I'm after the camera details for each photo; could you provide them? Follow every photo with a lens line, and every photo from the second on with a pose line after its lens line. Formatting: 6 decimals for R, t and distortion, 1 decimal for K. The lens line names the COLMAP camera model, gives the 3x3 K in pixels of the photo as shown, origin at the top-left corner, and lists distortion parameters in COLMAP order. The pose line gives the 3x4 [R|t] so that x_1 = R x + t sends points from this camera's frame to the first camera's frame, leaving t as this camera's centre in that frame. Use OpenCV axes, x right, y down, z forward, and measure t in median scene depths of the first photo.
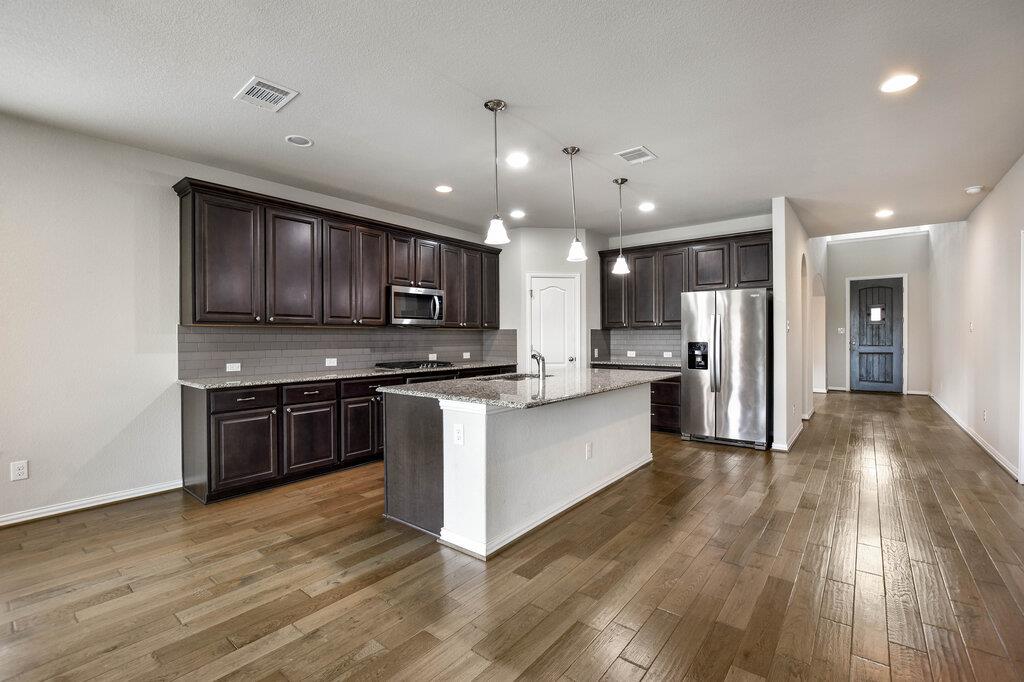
lens RADIAL K [[456.5, 0, 508.6], [0, 456.5, 345.1], [0, 0, 1]] dist [-0.023143, 0.000185]
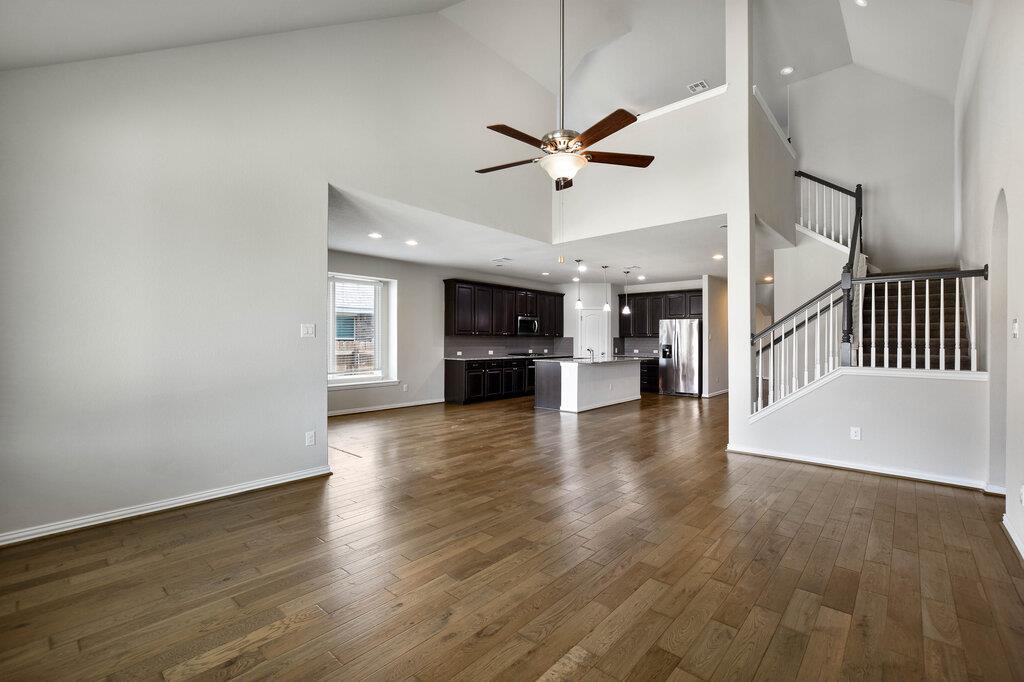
lens RADIAL K [[444.6, 0, 512.0], [0, 444.6, 341.0], [0, 0, 1]] dist [-0.000990, -0.000023]
pose [[0.998488, 0.007891, -0.054395, -0.153979], [-0.008722, 0.999849, -0.015055, 0.012125], [0.054268, 0.015506, 0.998406, -0.956320]]
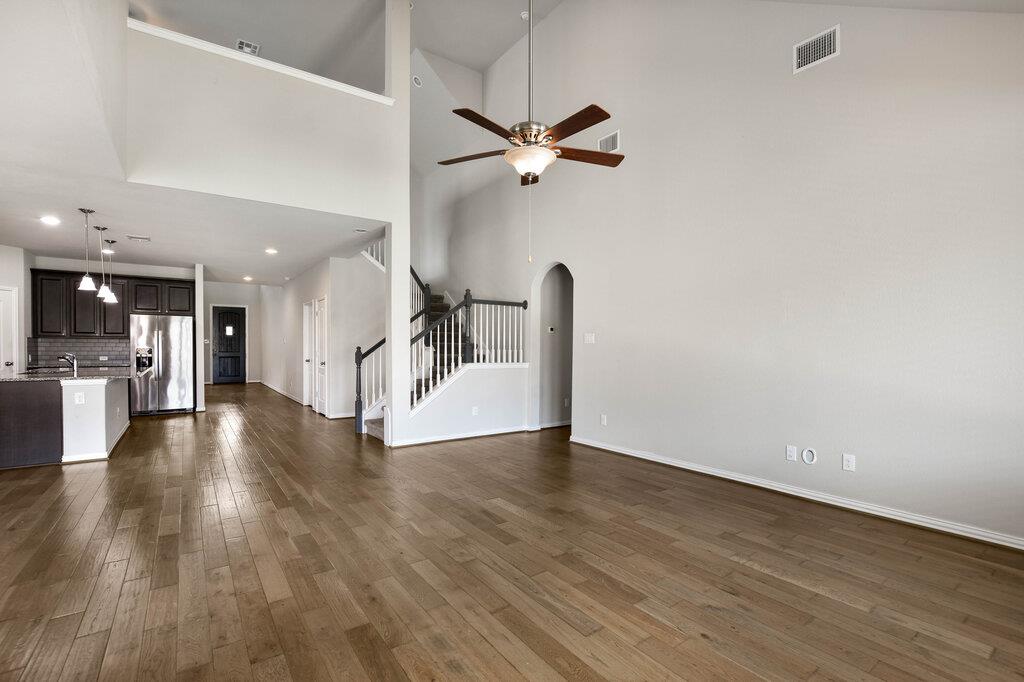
lens RADIAL K [[456.5, 0, 508.6], [0, 456.5, 345.1], [0, 0, 1]] dist [-0.023143, 0.000185]
pose [[0.279471, 0.009756, 0.960104, -0.639654], [0.009415, 0.999872, -0.012901, 0.012168], [-0.960108, 0.012645, 0.279344, -0.538757]]
